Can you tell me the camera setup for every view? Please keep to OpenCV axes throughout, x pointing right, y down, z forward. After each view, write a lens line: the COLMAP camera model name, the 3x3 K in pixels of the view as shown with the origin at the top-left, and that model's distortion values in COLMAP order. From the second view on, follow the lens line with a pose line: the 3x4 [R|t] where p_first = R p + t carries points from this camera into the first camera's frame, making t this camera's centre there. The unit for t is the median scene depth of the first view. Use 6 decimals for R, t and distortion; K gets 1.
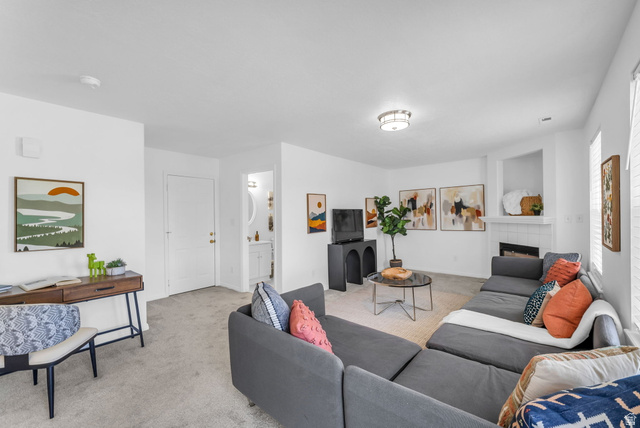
lens RADIAL K [[272.1, 0, 320.3], [0, 272.1, 216.6], [0, 0, 1]] dist [0.002804, 0.000806]
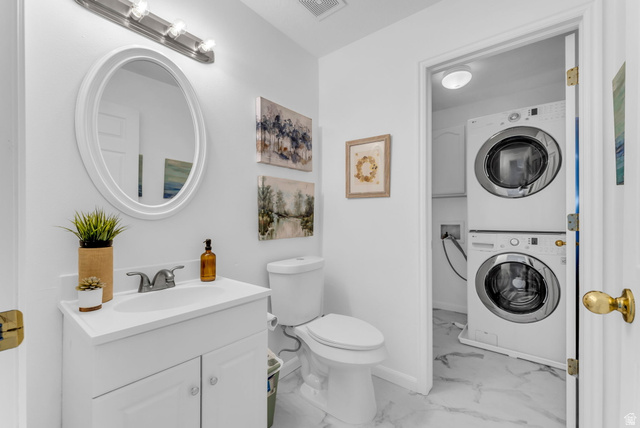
lens RADIAL K [[272.1, 0, 320.3], [0, 272.1, 216.6], [0, 0, 1]] dist [0.002804, 0.000806]
pose [[0.999038, 0.012545, 0.042027, -0.141091], [-0.012436, 0.999919, -0.002862, 0.032982], [-0.042059, 0.002336, 0.999112, 0.744642]]
